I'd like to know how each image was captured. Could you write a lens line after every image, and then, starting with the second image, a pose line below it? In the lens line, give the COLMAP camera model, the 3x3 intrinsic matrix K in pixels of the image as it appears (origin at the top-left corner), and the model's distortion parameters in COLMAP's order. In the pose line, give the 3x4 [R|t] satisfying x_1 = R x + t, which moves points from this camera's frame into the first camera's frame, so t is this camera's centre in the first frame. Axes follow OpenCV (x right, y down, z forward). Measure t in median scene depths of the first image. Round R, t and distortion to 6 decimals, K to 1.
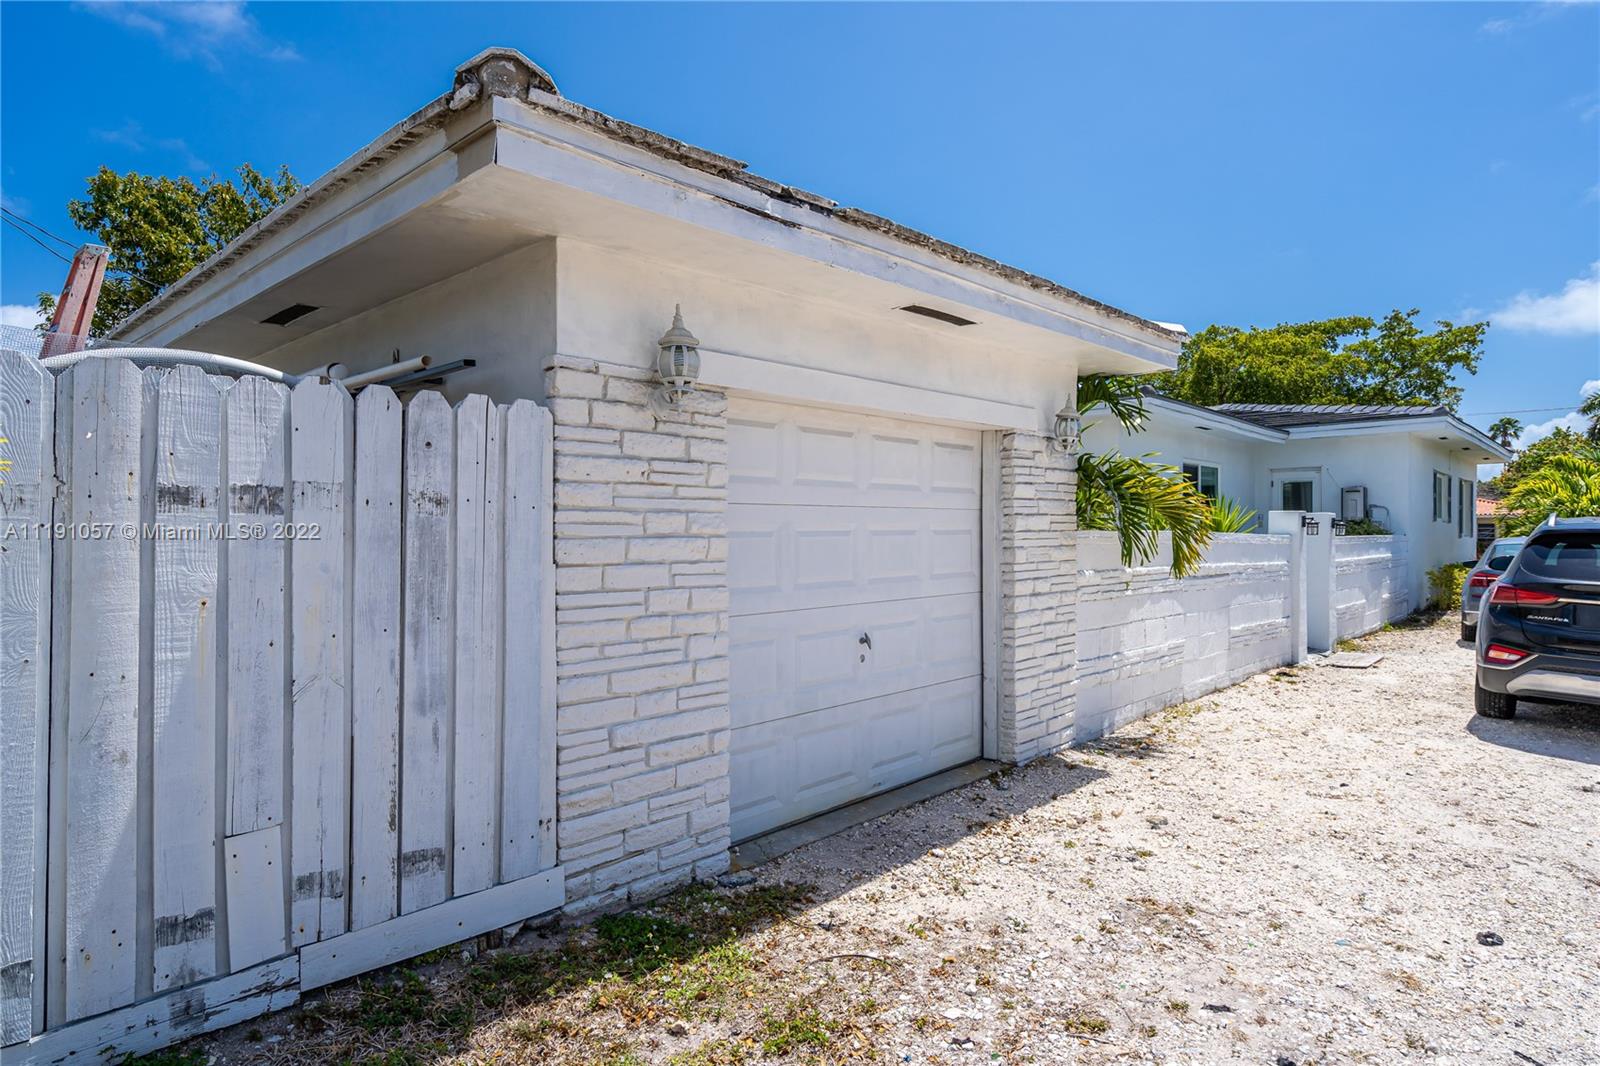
lens RADIAL K [[919.9, 0, 800.0], [0, 919.9, 533.0], [0, 0, 1]] dist [-0.001285, -0.000104]
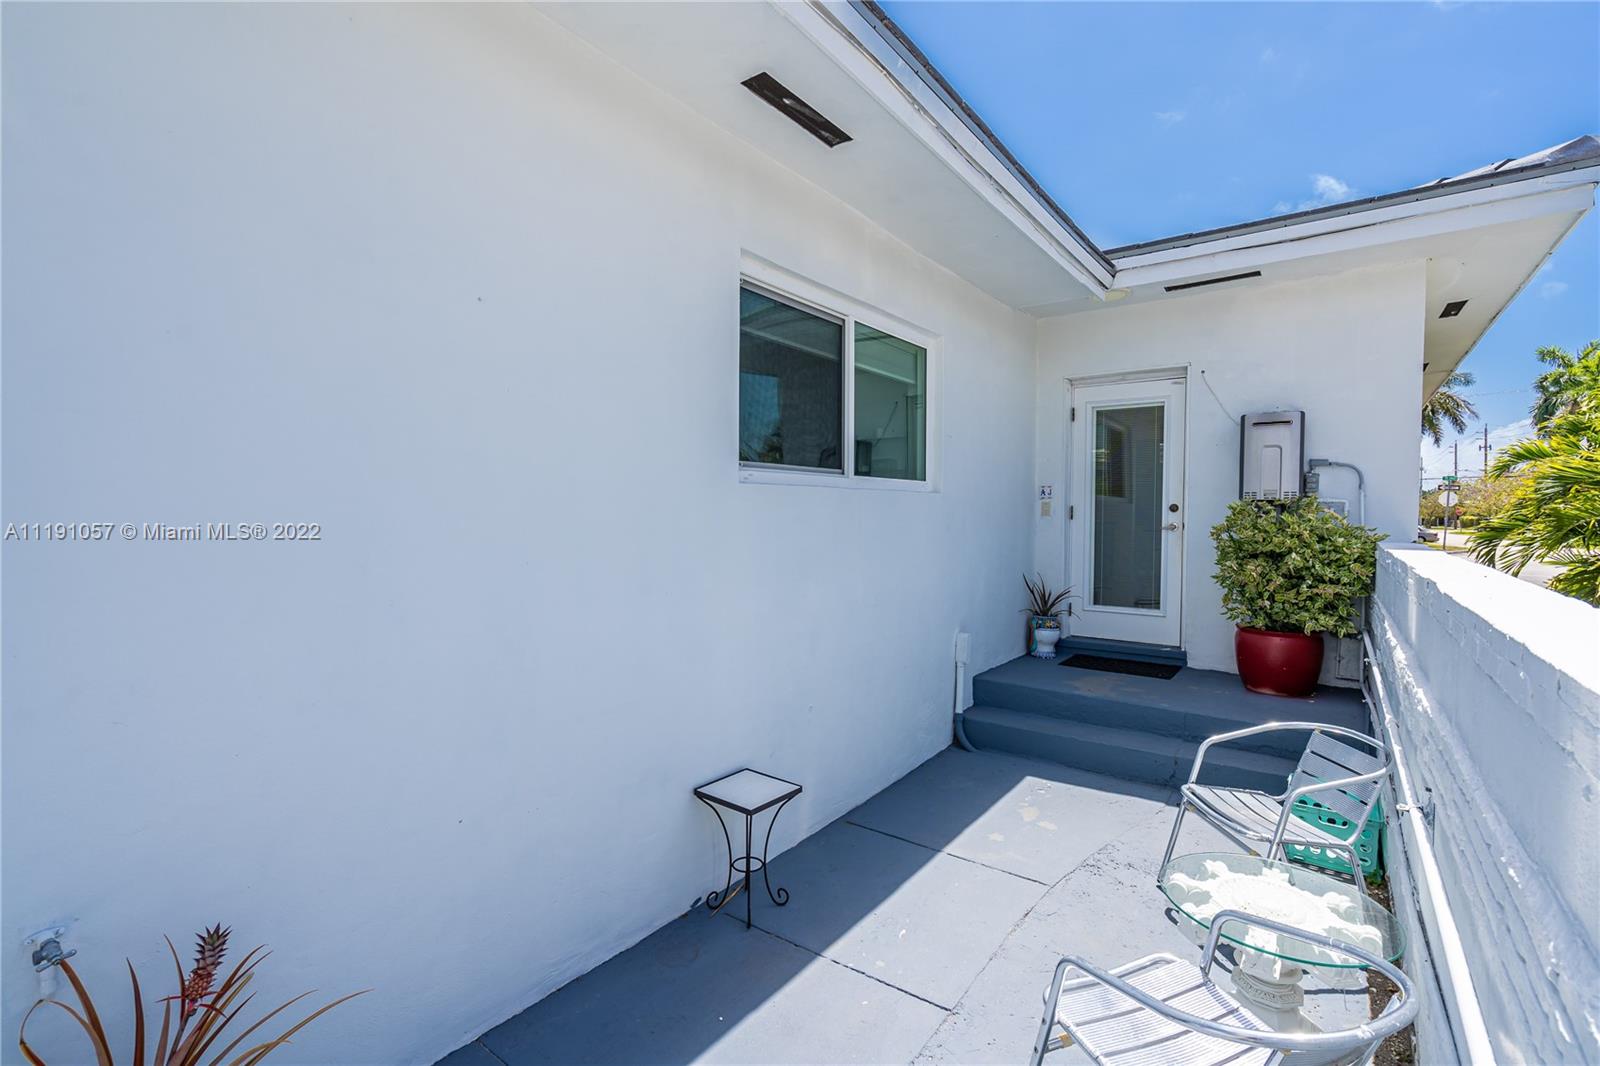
lens RADIAL K [[725.2, 0, 800.0], [0, 725.2, 533.0], [0, 0, 1]] dist [-0.001441, -0.000068]
pose [[0.991594, -0.007697, 0.129158, 0.368509], [0.005588, 0.999845, 0.016689, -0.006466], [-0.129267, -0.015827, 0.991484, 0.727440]]
